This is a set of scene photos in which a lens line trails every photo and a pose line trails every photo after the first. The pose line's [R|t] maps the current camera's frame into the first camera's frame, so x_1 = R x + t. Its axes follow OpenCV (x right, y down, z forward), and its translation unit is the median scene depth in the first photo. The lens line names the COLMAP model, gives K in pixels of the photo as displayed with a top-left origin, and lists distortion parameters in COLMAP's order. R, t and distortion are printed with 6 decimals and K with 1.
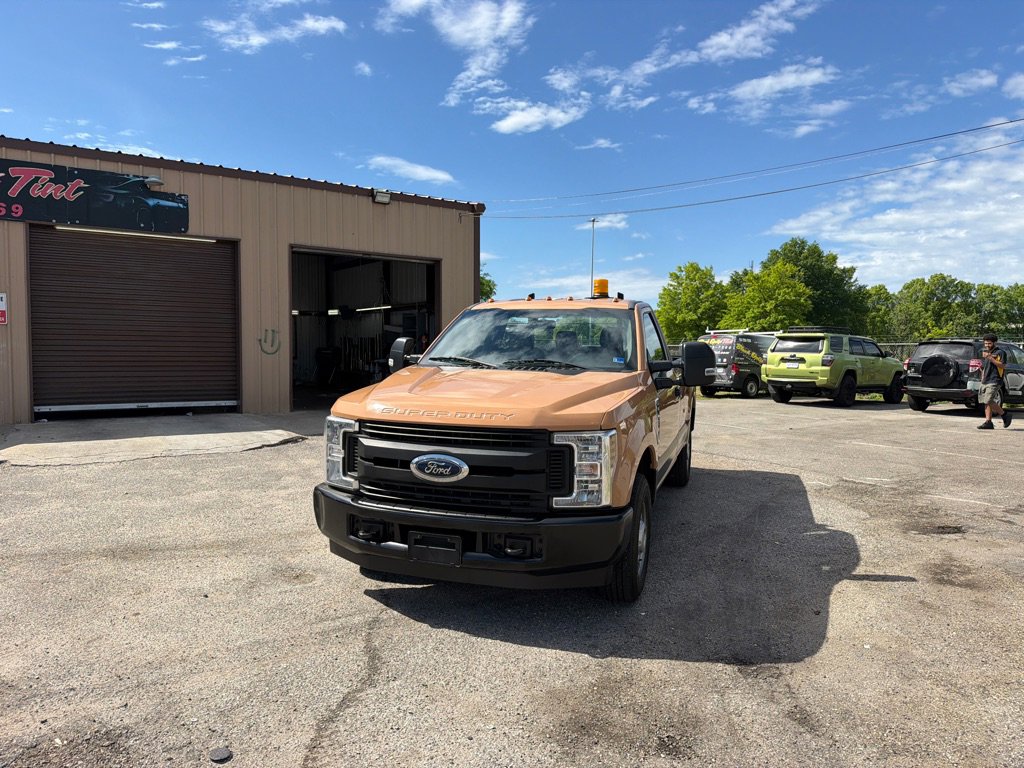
lens RADIAL K [[713.7, 0, 514.3], [0, 713.7, 388.8], [0, 0, 1]] dist [0.029833, -0.040022]
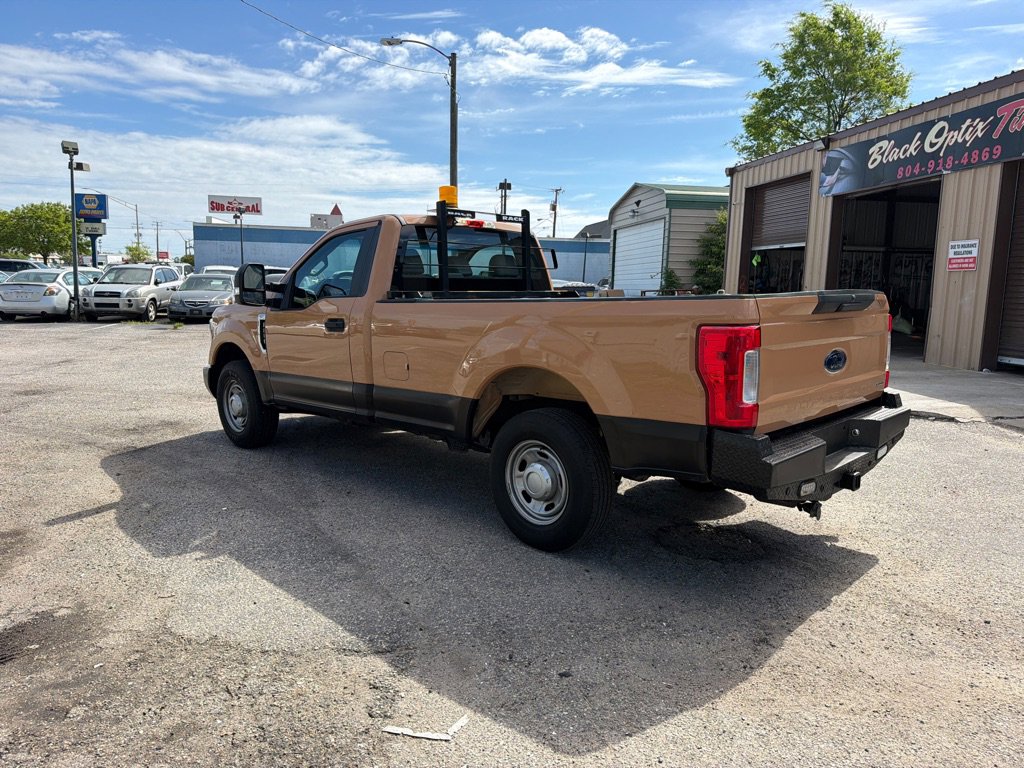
lens RADIAL K [[713.7, 0, 514.3], [0, 713.7, 388.8], [0, 0, 1]] dist [0.029833, -0.040022]
pose [[-0.432003, 0.113762, -0.894669, 0.446330], [-0.074114, 0.984179, 0.160931, -0.035583], [0.898822, 0.135830, -0.416736, 0.769491]]
